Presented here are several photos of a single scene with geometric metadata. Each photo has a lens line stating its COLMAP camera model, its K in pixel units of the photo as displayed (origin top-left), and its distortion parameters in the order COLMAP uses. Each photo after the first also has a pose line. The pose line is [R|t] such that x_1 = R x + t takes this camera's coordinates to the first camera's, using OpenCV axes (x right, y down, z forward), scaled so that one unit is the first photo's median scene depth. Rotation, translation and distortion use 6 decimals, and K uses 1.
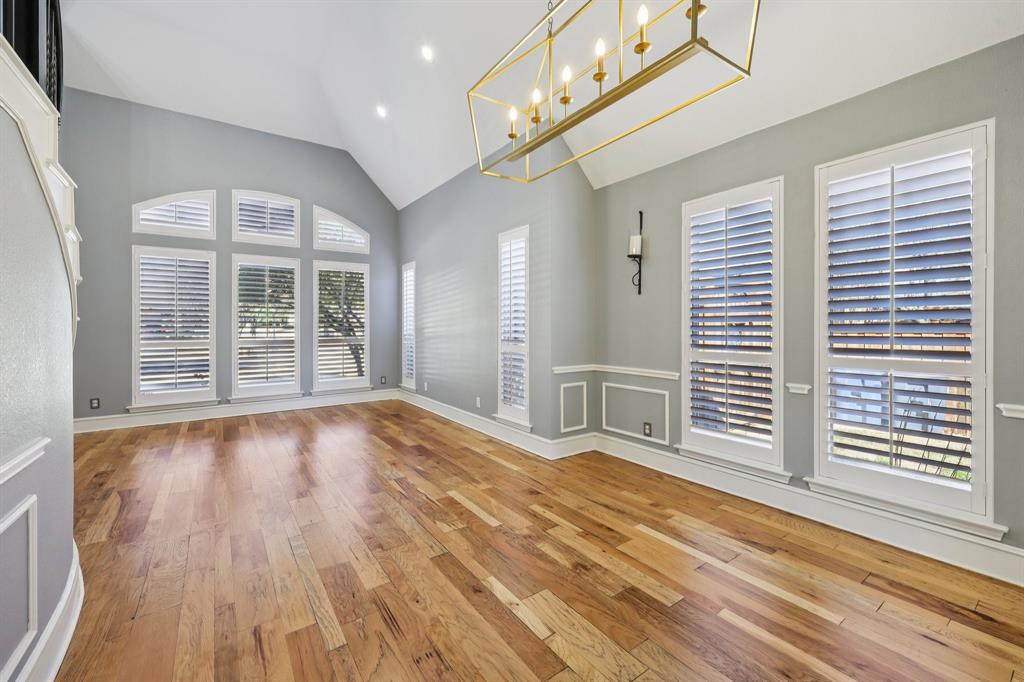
lens RADIAL K [[416.3, 0, 511.9], [0, 416.3, 332.8], [0, 0, 1]] dist [-0.000648, -0.000524]
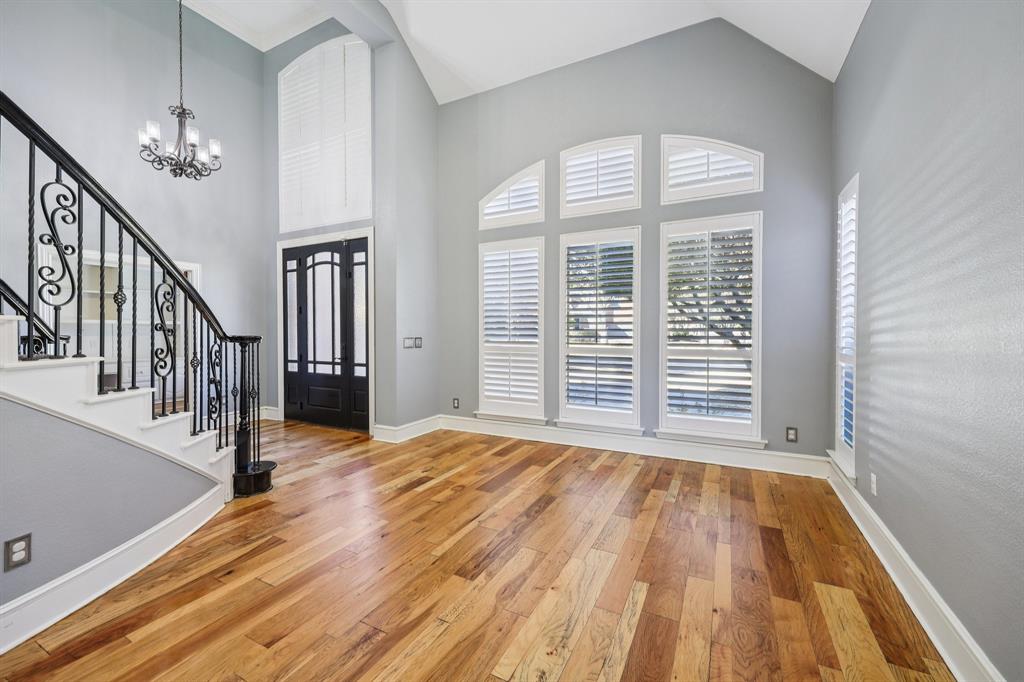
lens RADIAL K [[416.3, 0, 512.3], [0, 416.3, 338.0], [0, 0, 1]] dist [-0.000648, -0.000524]
pose [[0.464635, 0.018904, -0.885301, -0.021842], [-0.014209, 0.999803, 0.013892, -0.007187], [0.885388, 0.006125, 0.464811, 0.522818]]
